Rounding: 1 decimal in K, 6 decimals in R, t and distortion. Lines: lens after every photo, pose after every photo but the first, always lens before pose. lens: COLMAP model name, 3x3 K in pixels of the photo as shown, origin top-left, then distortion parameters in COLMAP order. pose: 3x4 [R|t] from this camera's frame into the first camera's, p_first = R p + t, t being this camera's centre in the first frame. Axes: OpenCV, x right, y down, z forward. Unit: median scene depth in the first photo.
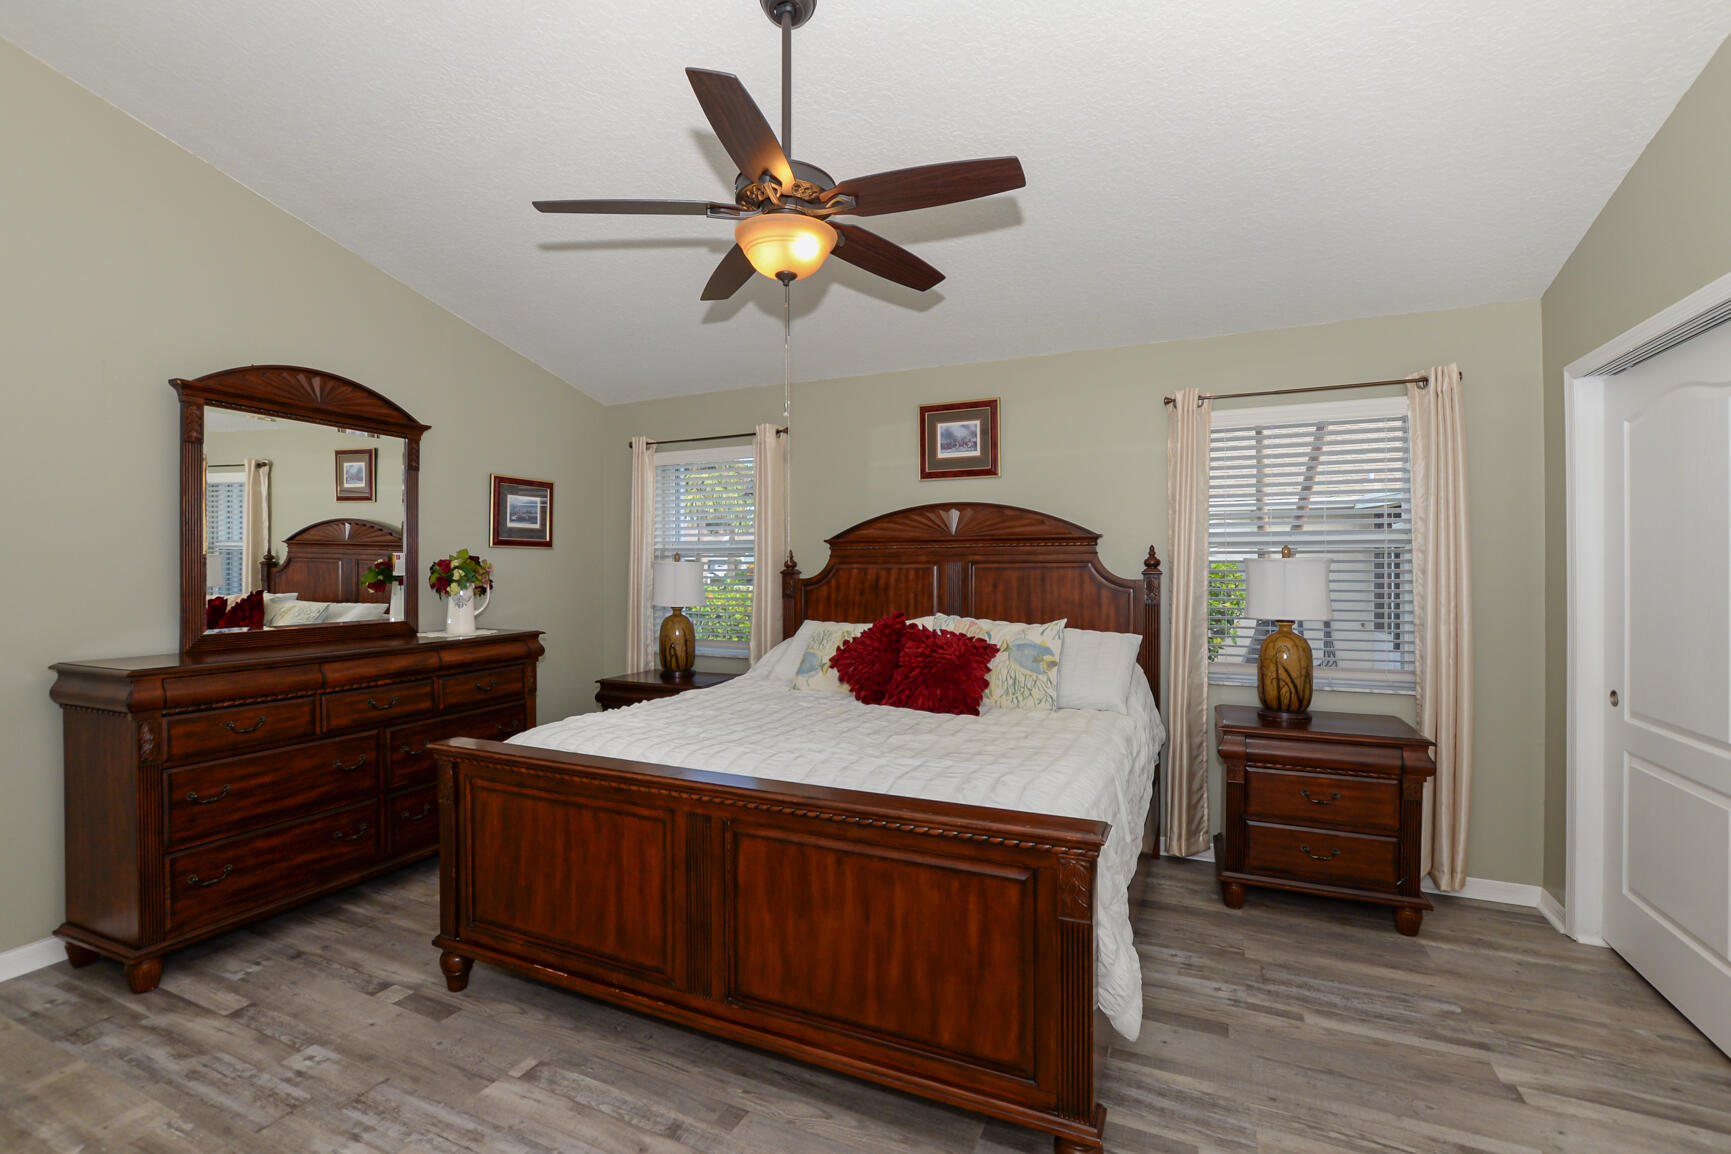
lens RADIAL K [[757.0, 0, 865.6], [0, 757.0, 572.6], [0, 0, 1]] dist [-0.016959, 0.000250]
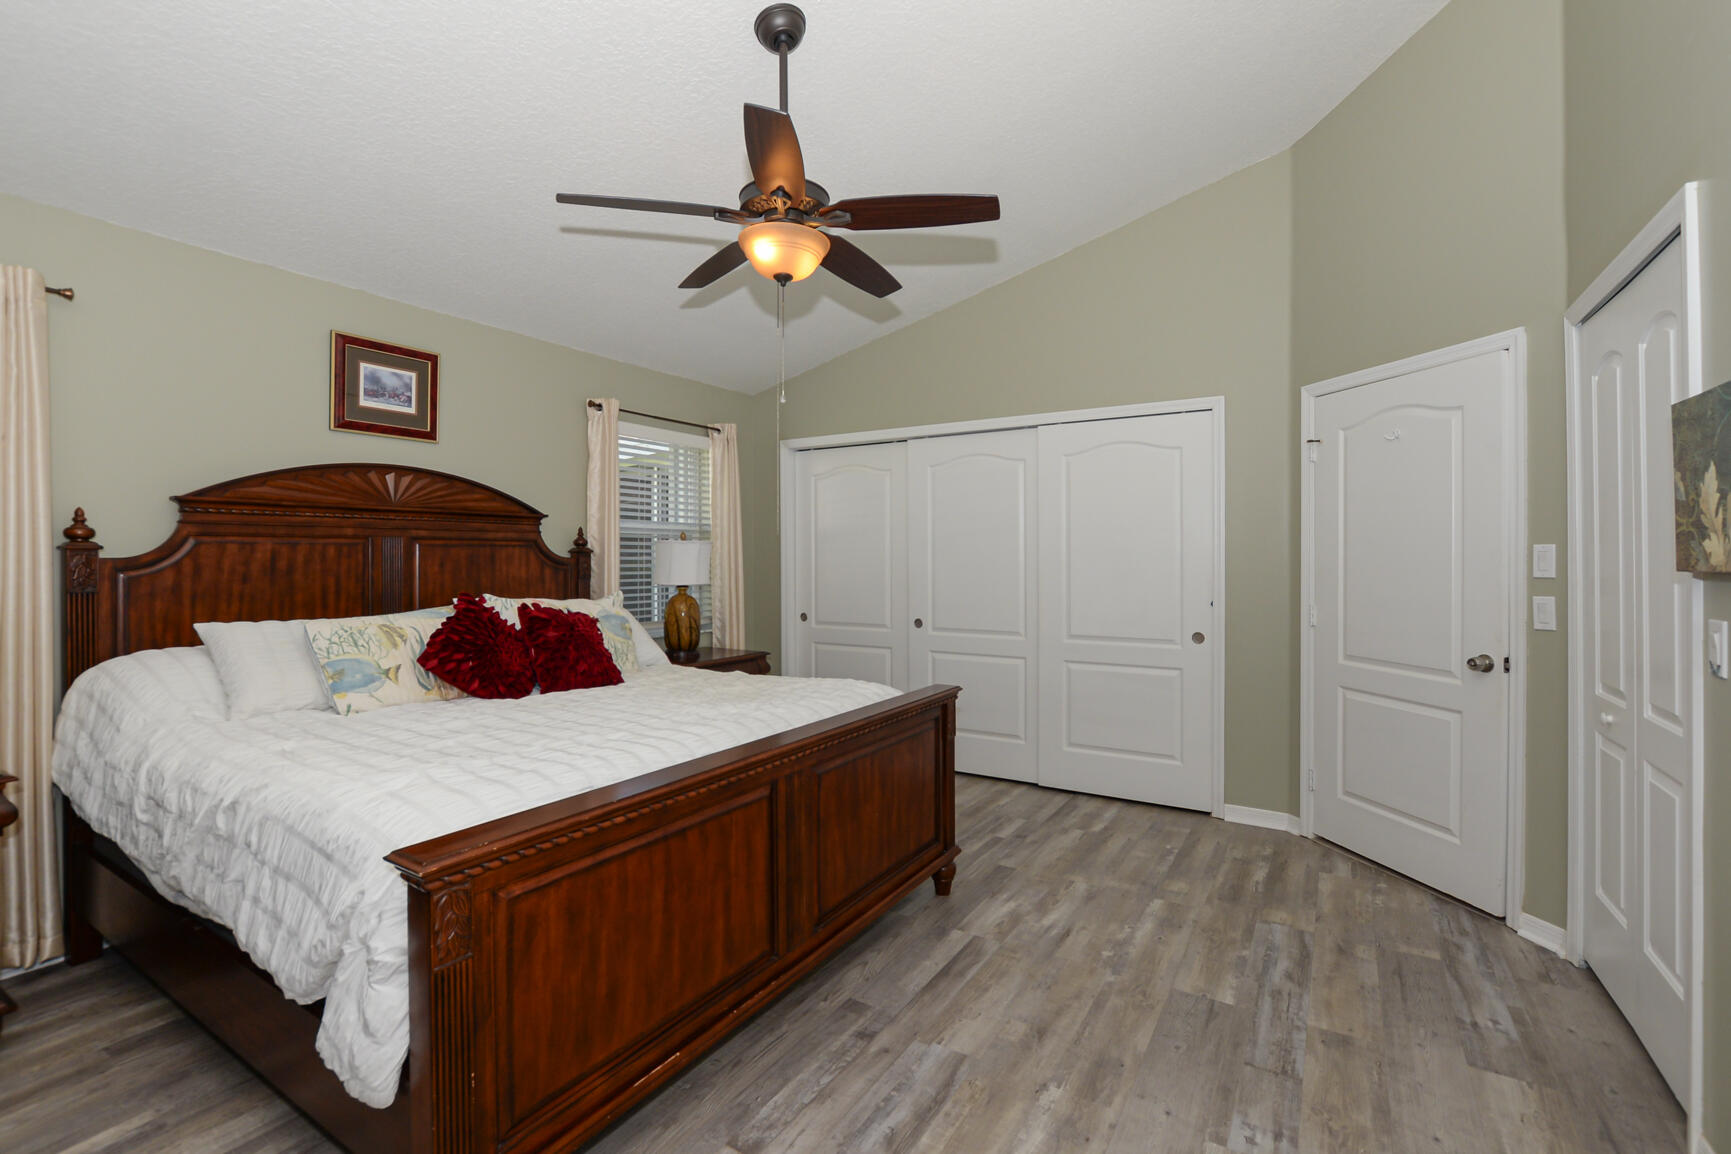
lens RADIAL K [[774.7, 0, 853.9], [0, 774.7, 545.7], [0, 0, 1]] dist [-0.016676, 0.000348]
pose [[0.137092, 0.015910, 0.990431, -0.661629], [0.004416, 0.999851, -0.016672, 0.011949], [-0.990549, 0.006659, 0.137001, 0.397476]]
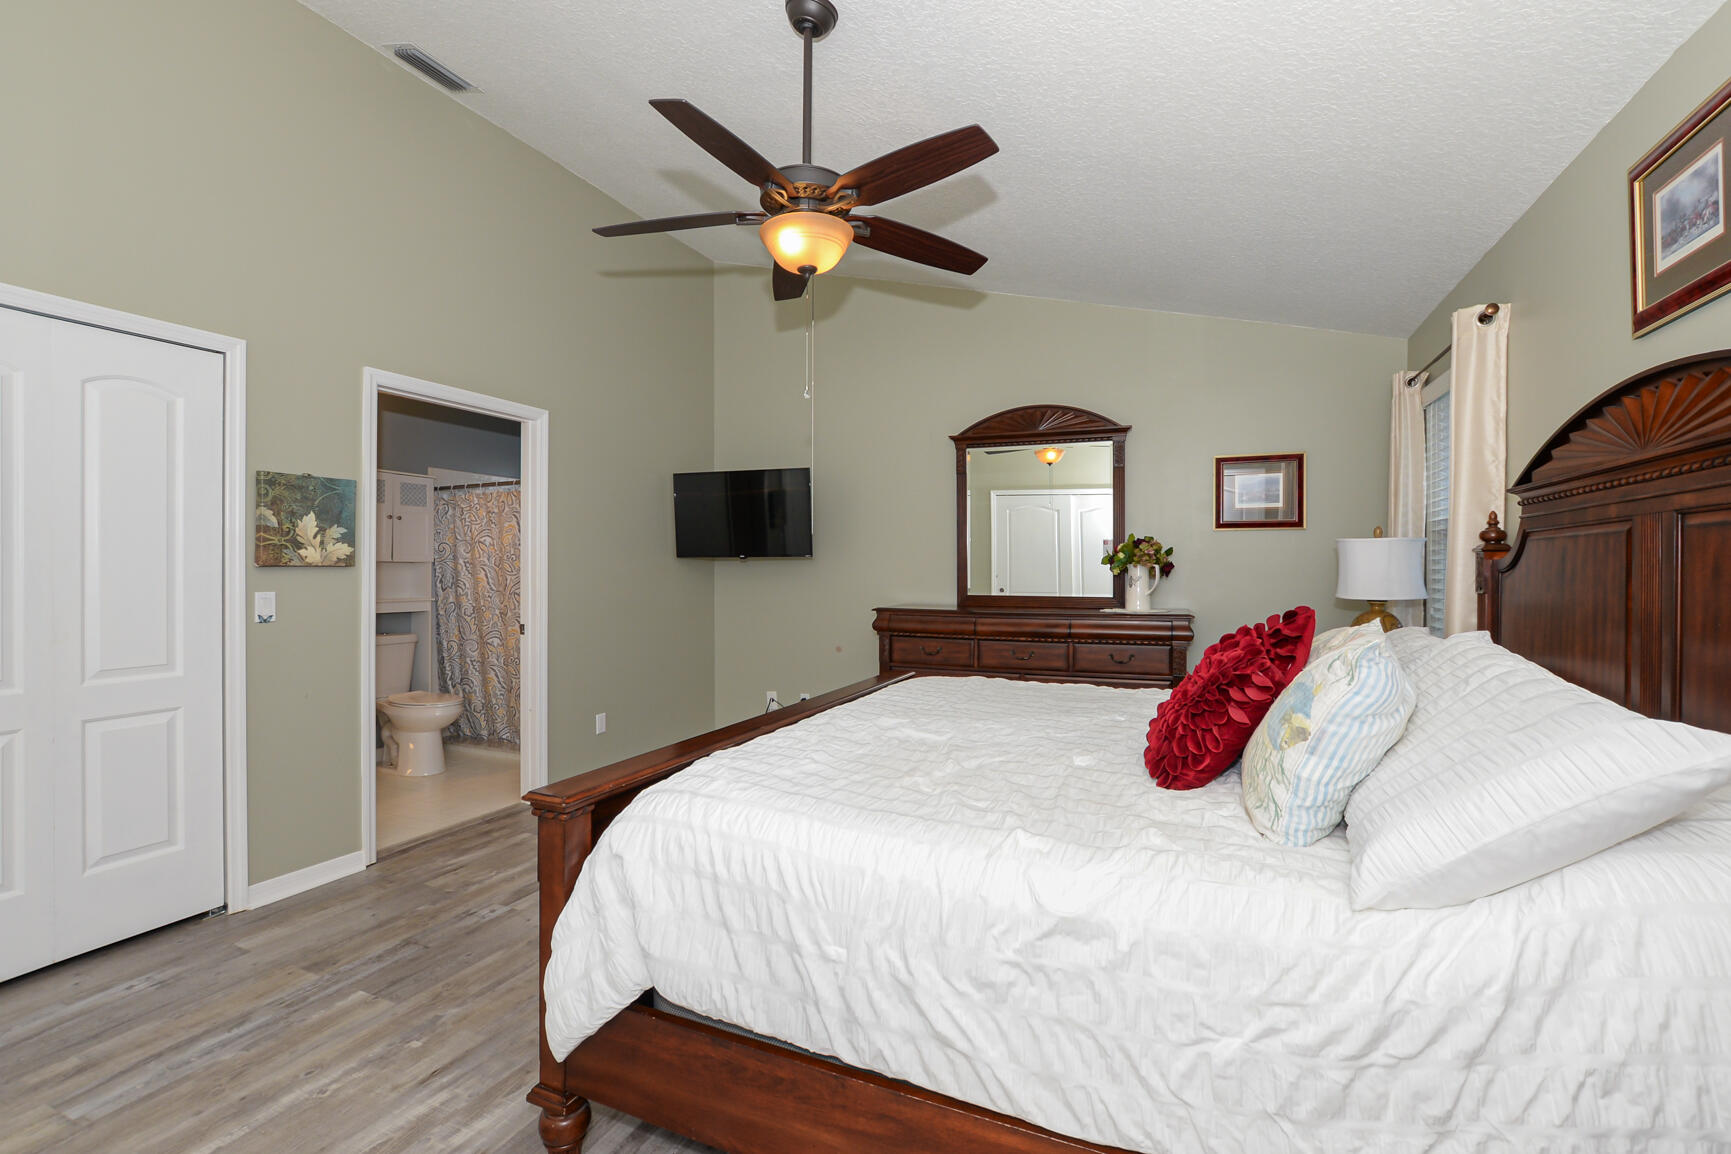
lens RADIAL K [[757.0, 0, 865.6], [0, 757.0, 572.6], [0, 0, 1]] dist [-0.016959, 0.000250]
pose [[0.017938, 0.008356, -0.999804, 0.530634], [-0.006884, 0.999942, 0.008234, 0.018578], [0.999815, 0.006735, 0.017994, 0.572934]]
